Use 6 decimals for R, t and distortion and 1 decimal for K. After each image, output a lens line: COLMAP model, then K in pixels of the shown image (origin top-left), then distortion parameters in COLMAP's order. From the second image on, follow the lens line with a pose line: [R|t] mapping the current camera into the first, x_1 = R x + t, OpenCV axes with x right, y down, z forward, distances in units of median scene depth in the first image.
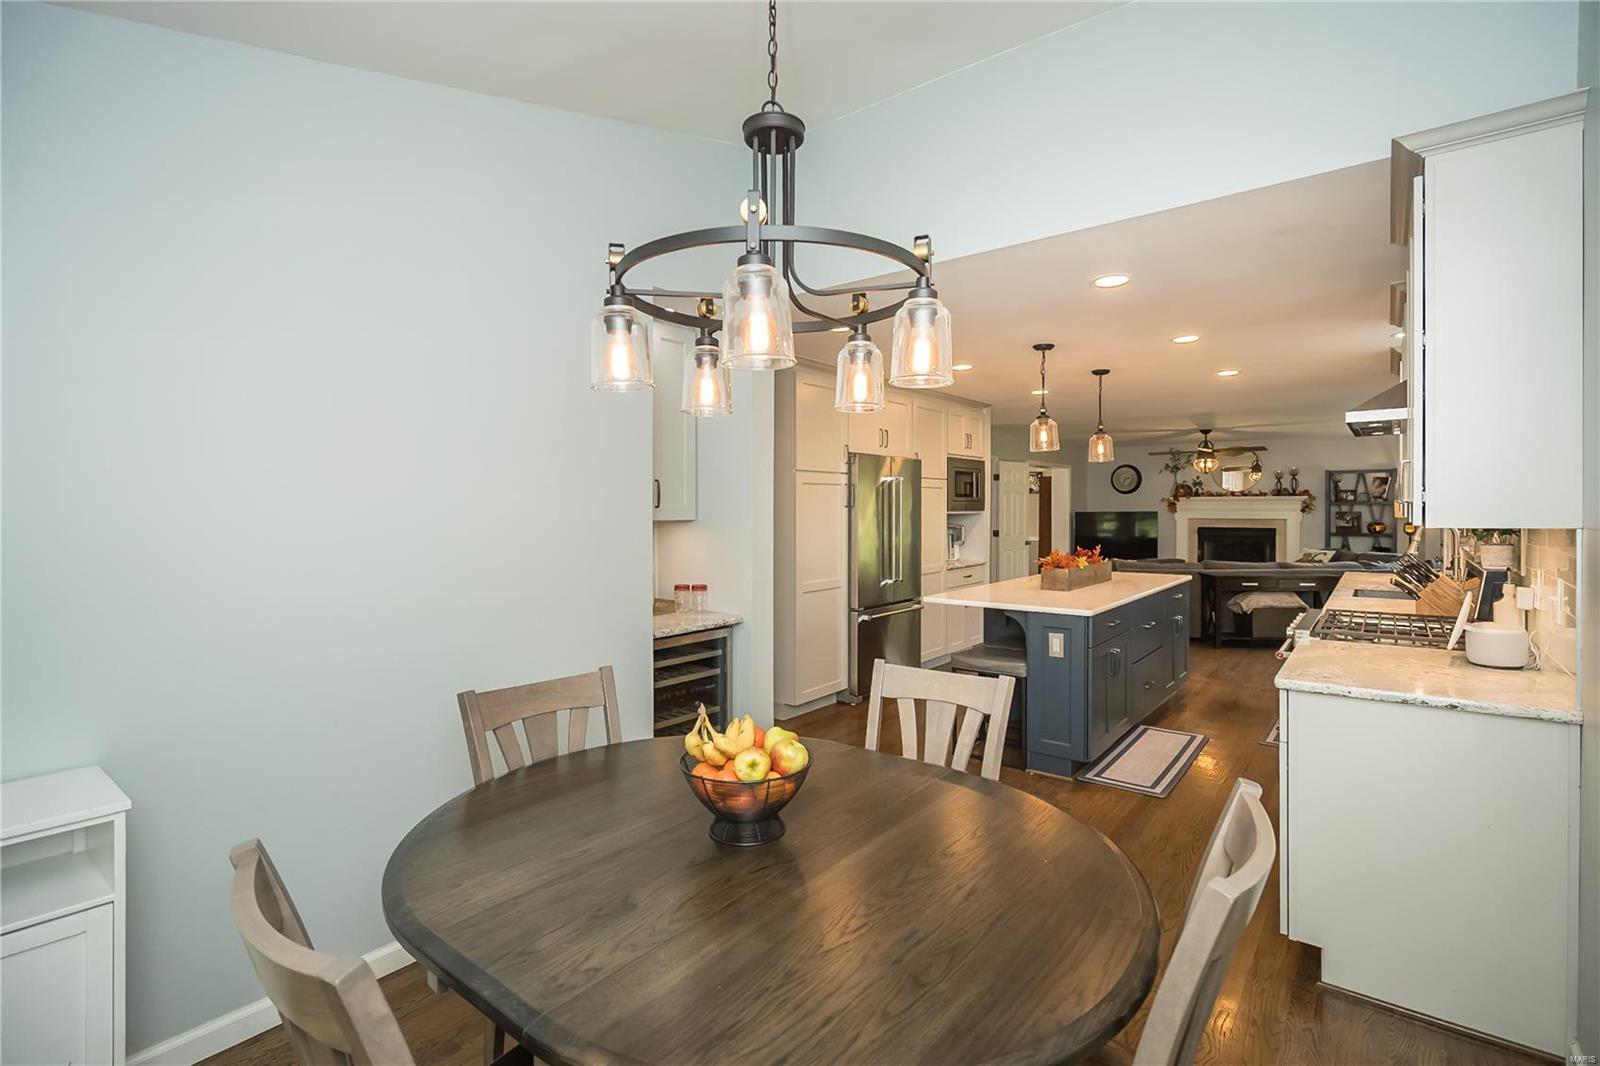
lens RADIAL K [[729.0, 0, 819.0], [0, 729.0, 526.9], [0, 0, 1]] dist [0.004208, -0.000538]
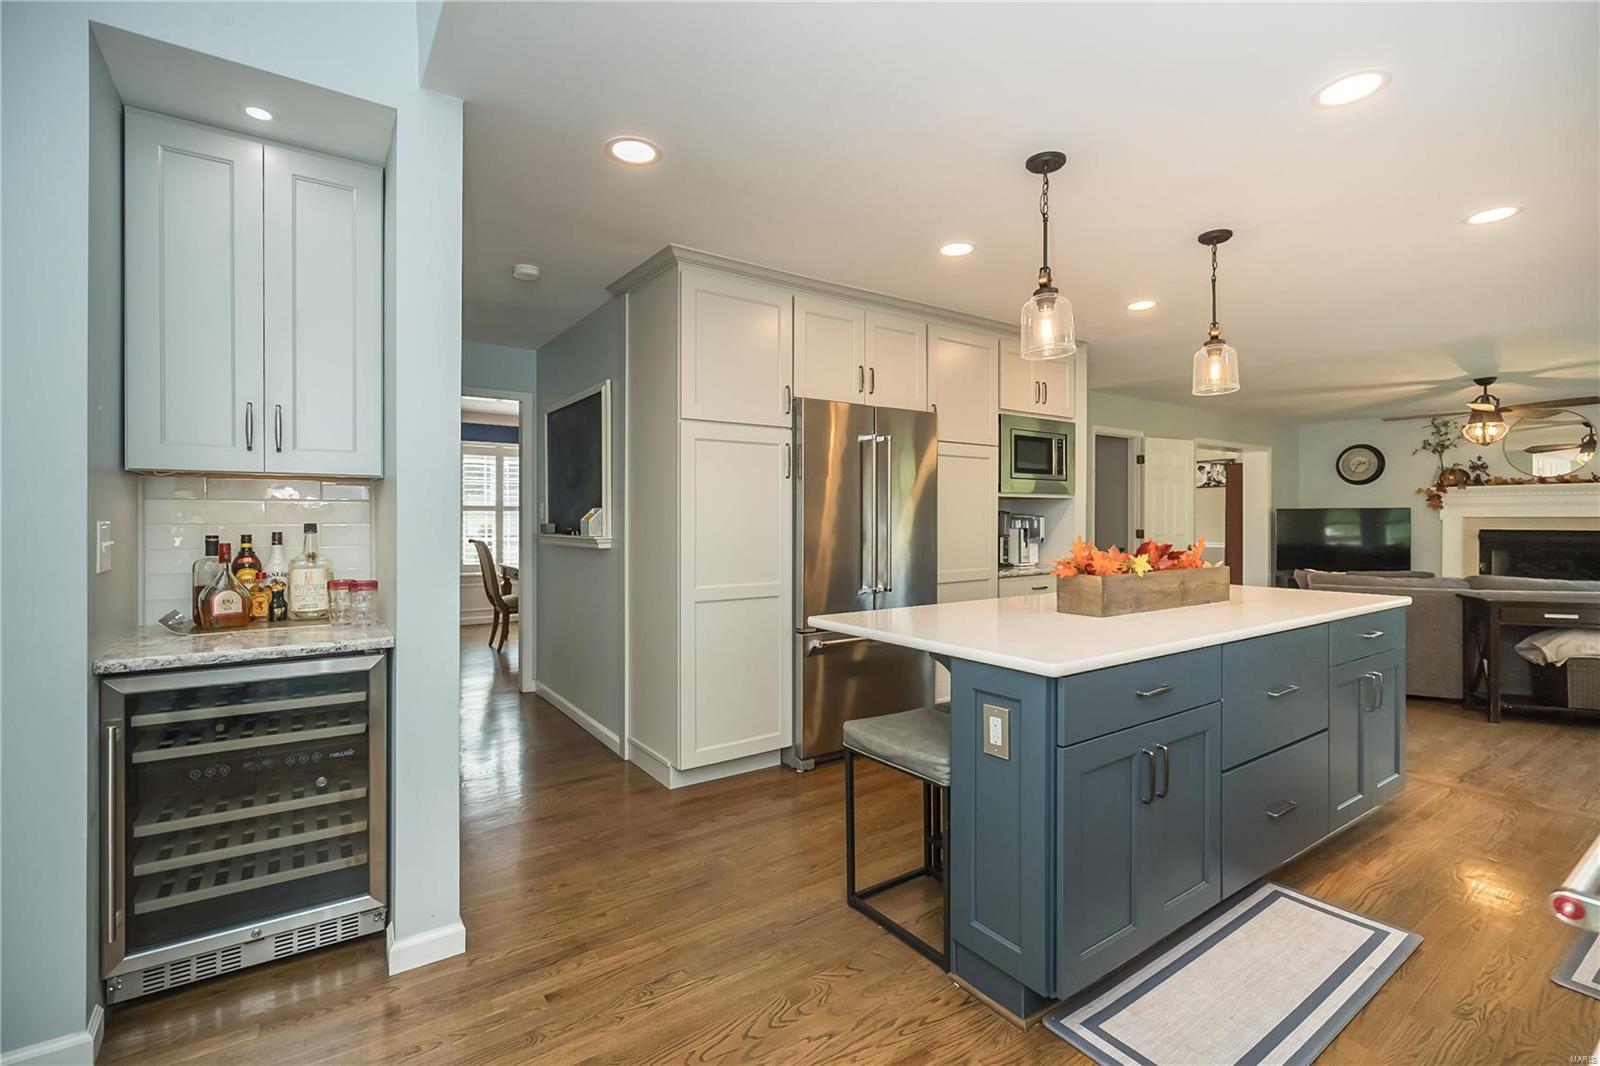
lens RADIAL K [[729.0, 0, 791.4], [0, 729.0, 524.3], [0, 0, 1]] dist [0.004208, -0.000538]
pose [[0.956212, 0.005880, -0.292616, 0.114087], [-0.010186, 0.999861, -0.013193, 0.012017], [0.292498, 0.015596, 0.956139, 0.171132]]
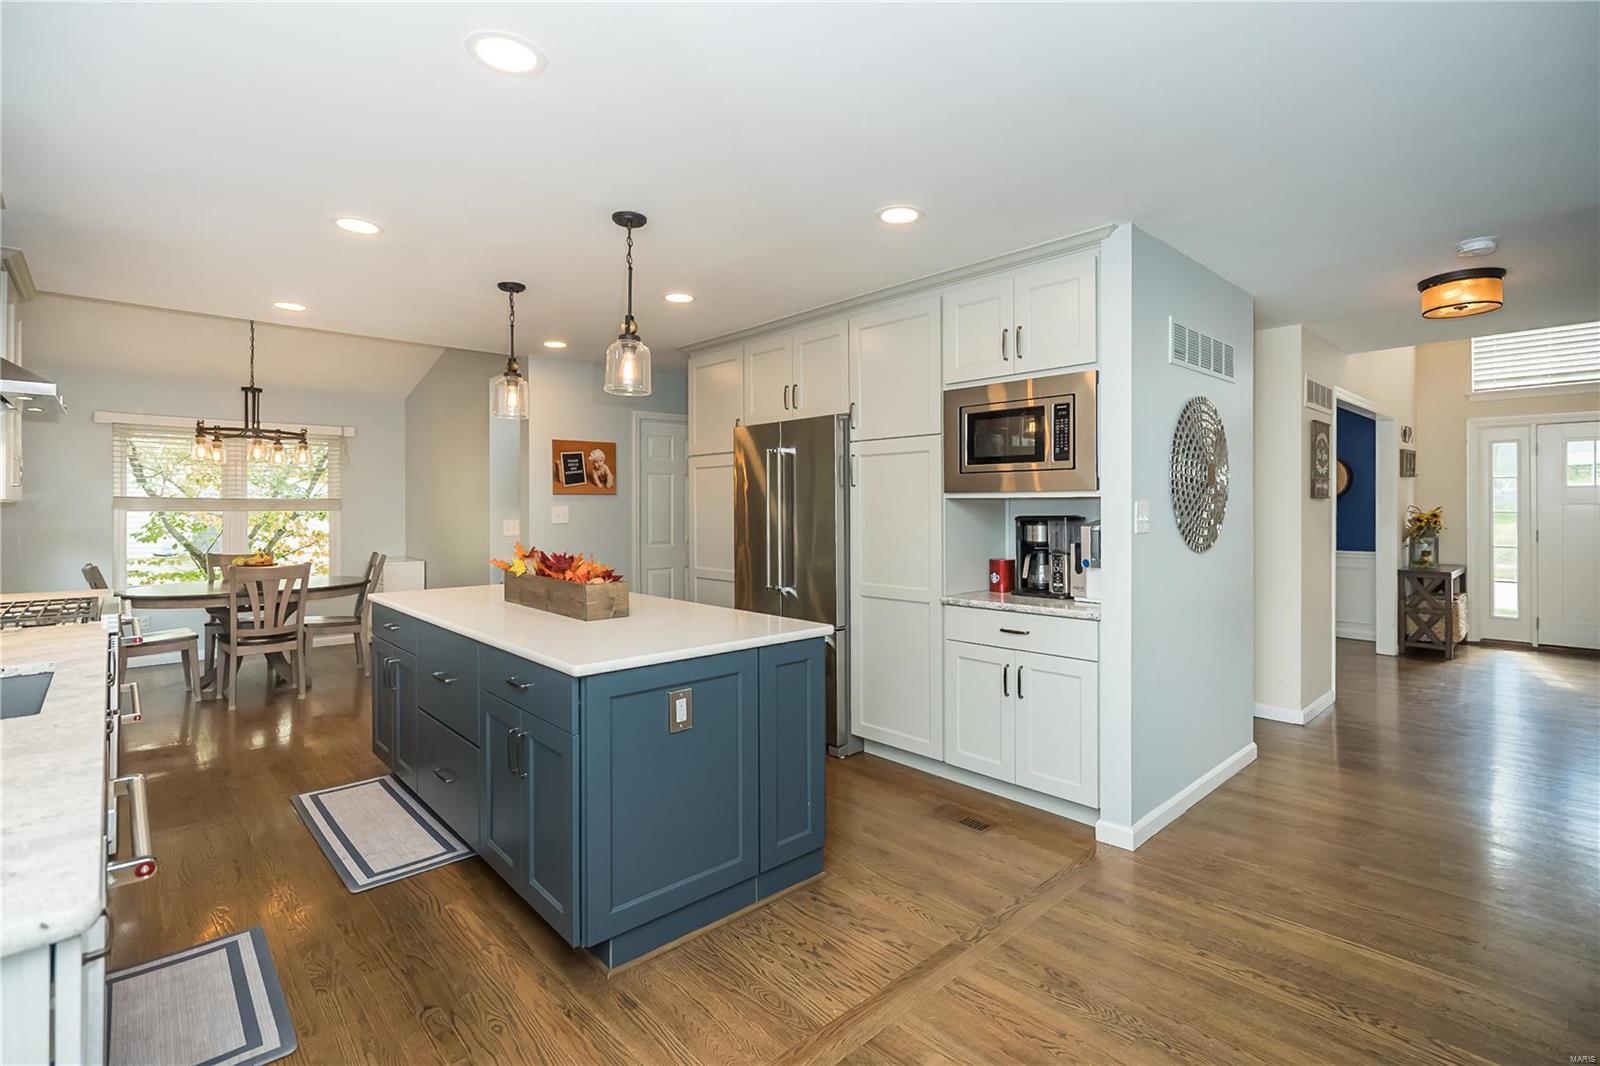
lens RADIAL K [[729.0, 0, 811.9], [0, 729.0, 517.6], [0, 0, 1]] dist [0.004208, -0.000538]
pose [[-0.149040, 0.010785, -0.988772, 0.431518], [-0.022113, 0.999654, 0.014237, -0.005699], [0.988584, 0.023987, -0.148750, 0.595487]]
